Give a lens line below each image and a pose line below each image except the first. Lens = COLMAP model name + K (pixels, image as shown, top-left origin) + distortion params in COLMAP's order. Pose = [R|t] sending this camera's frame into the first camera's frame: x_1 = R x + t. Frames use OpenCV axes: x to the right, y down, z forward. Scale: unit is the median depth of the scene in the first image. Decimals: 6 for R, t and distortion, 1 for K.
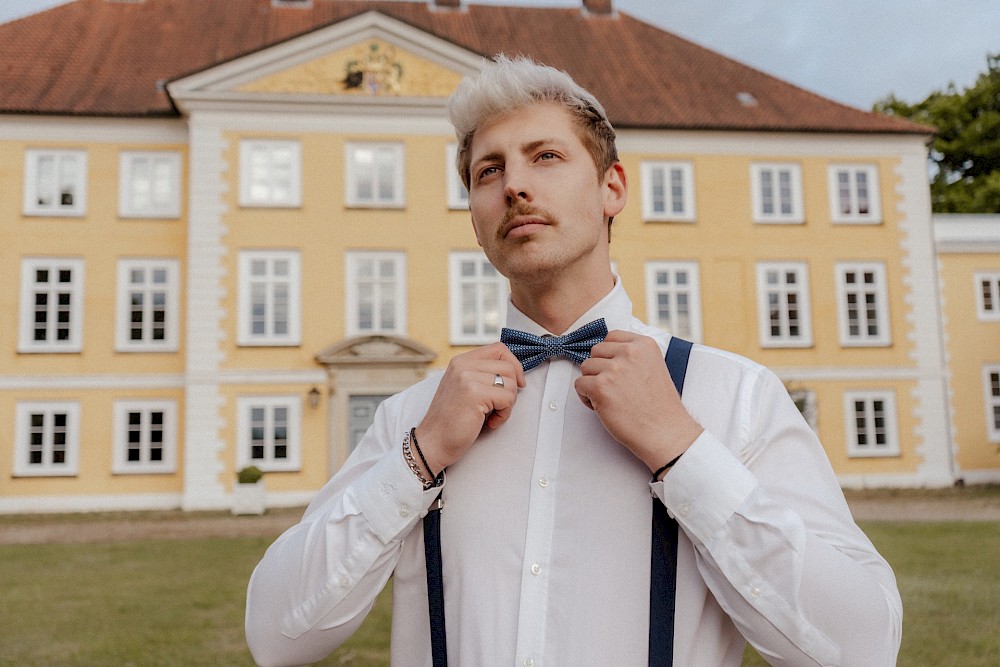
lens RADIAL K [[1045.7, 0, 496.0], [0, 1045.7, 315.7], [0, 0, 1]] dist [-0.008685, -0.009270]
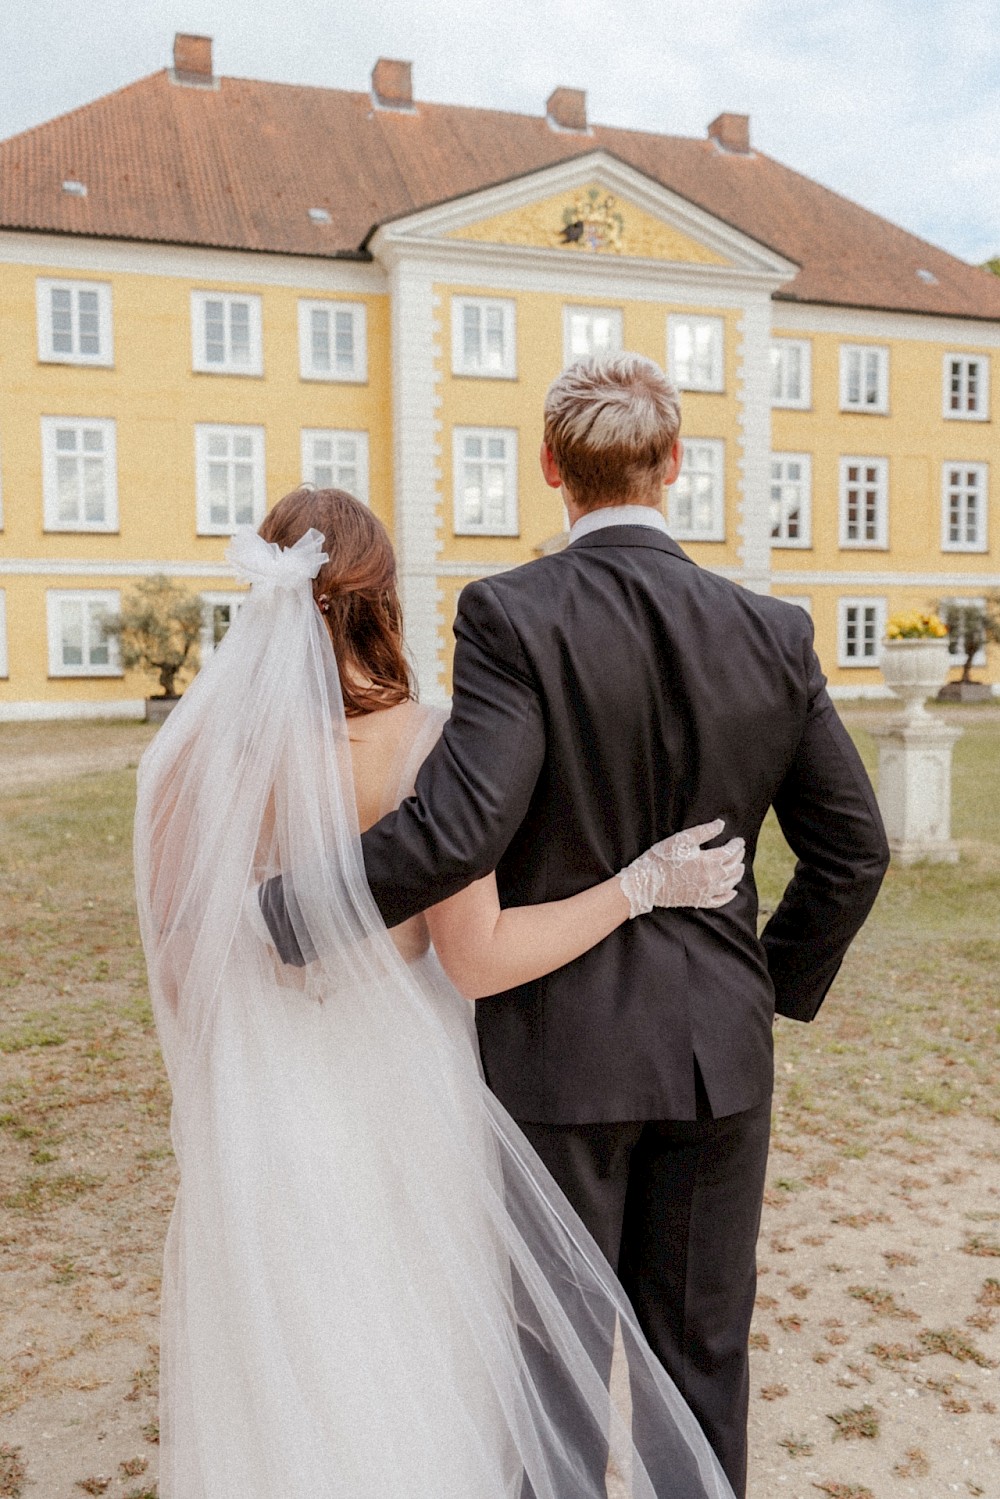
lens RADIAL K [[1262.5, 0, 500.0], [0, 1262.5, 749.5], [0, 0, 1]] dist [-0.009483, -0.000298]
pose [[0.982828, -0.000776, 0.184521, -0.393635], [-0.035754, 0.980238, 0.194562, -0.003149], [-0.181025, -0.197818, 0.963378, -0.095525]]
